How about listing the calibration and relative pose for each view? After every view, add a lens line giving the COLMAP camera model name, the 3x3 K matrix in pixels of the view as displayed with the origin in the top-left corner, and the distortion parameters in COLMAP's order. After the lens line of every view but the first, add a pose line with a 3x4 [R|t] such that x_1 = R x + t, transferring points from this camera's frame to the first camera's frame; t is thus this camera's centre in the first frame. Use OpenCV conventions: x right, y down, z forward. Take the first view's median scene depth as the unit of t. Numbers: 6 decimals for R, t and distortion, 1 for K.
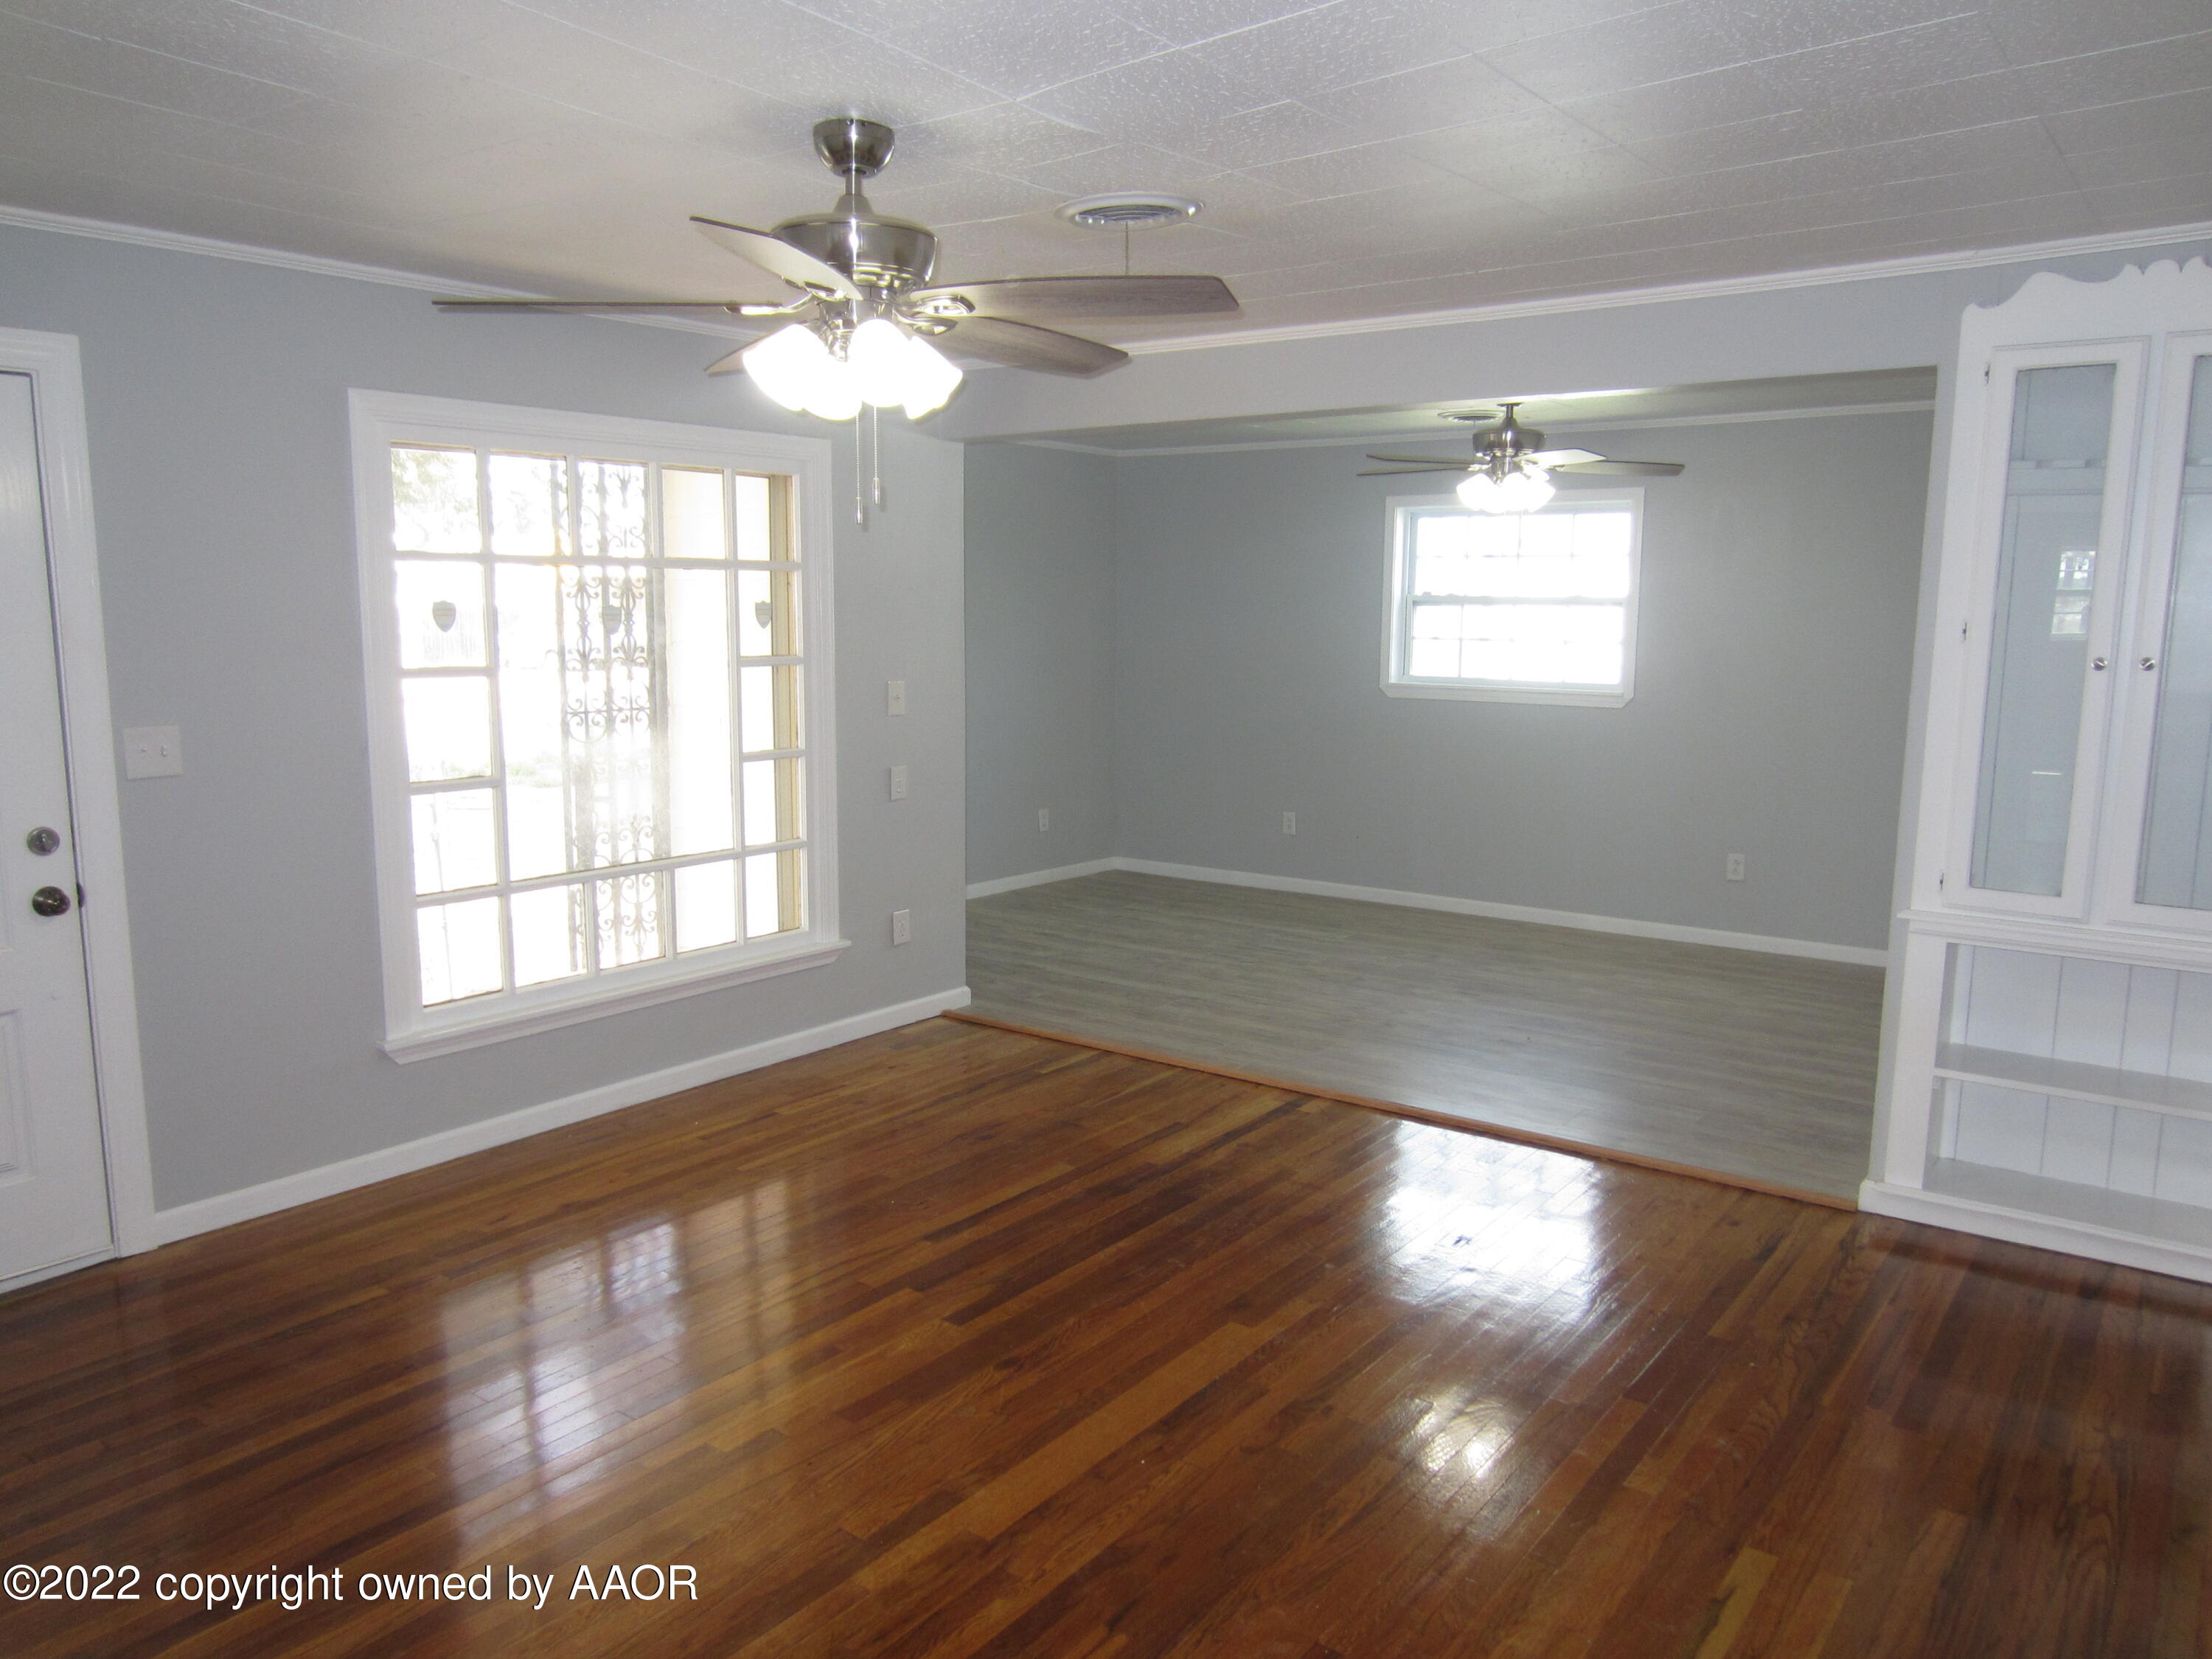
lens RADIAL K [[1569.8, 0, 1108.1], [0, 1569.8, 834.3], [0, 0, 1]] dist [-0.040462, -0.004222]
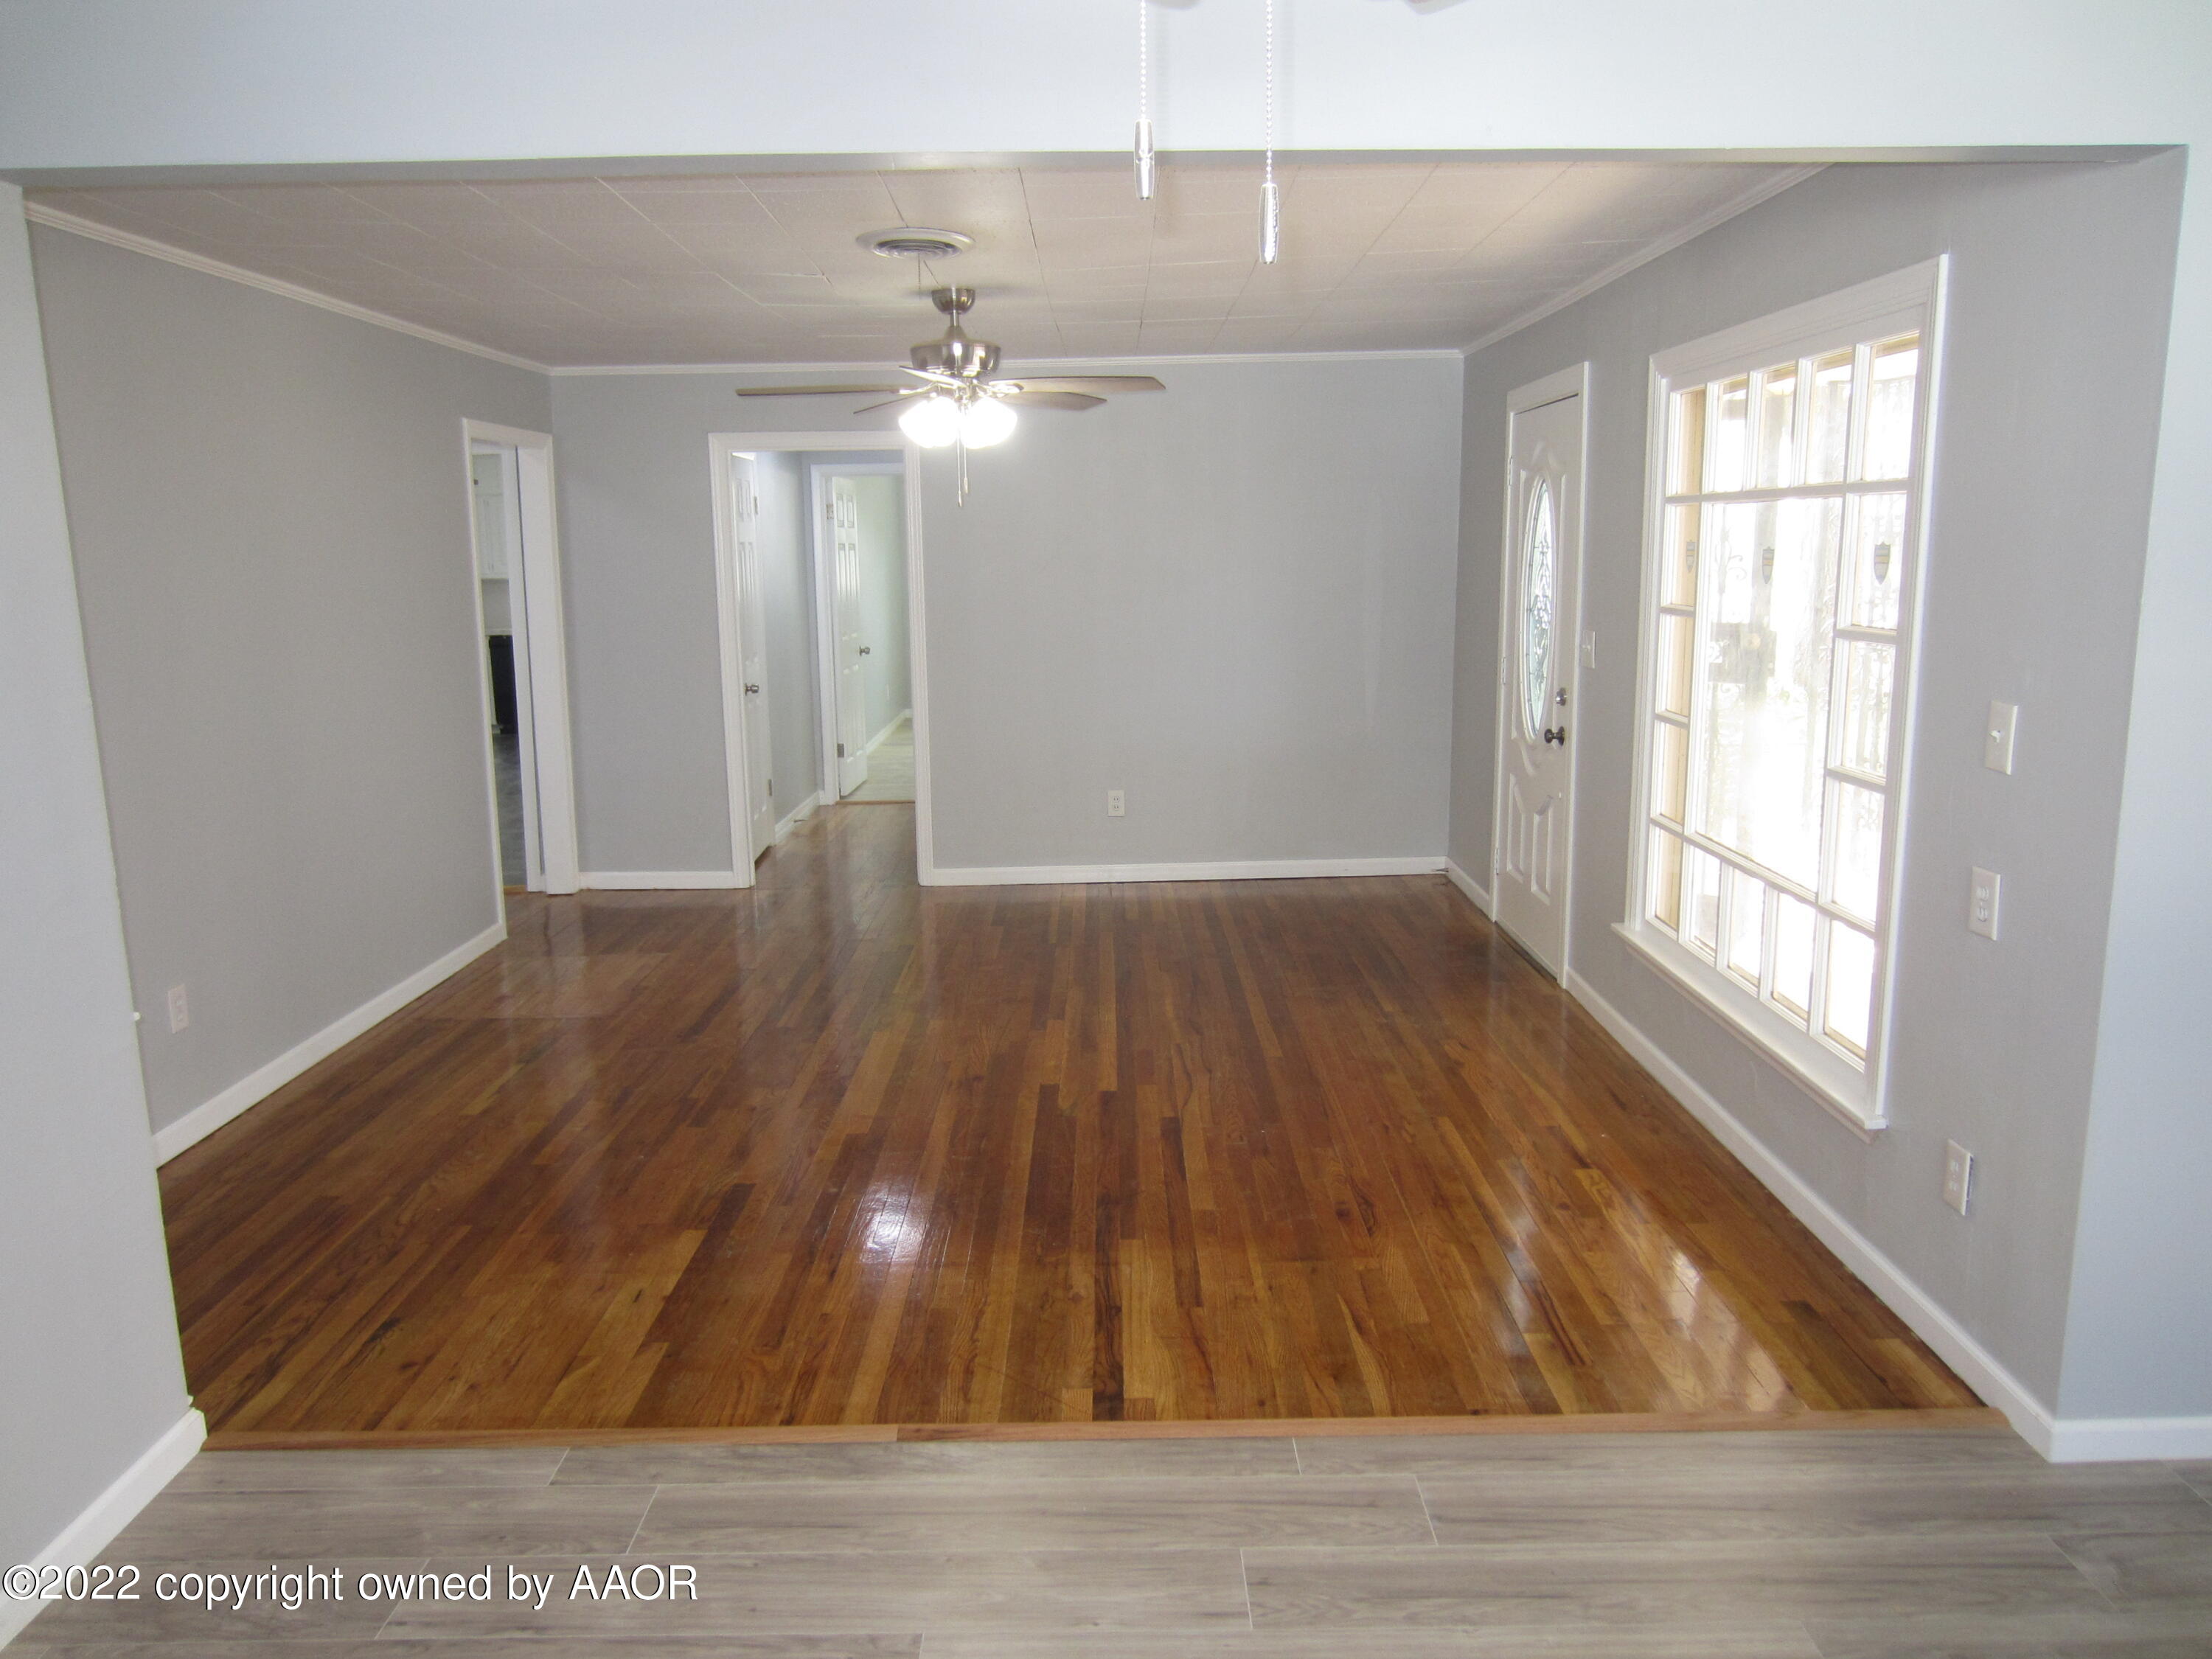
lens RADIAL K [[1569.8, 0, 1107.4], [0, 1569.8, 825.4], [0, 0, 1]] dist [-0.040462, -0.004222]
pose [[-0.796277, 0.113988, -0.594096, 0.504641], [-0.078762, 0.954191, 0.288645, -0.233432], [0.599783, 0.276633, -0.750823, 1.568387]]
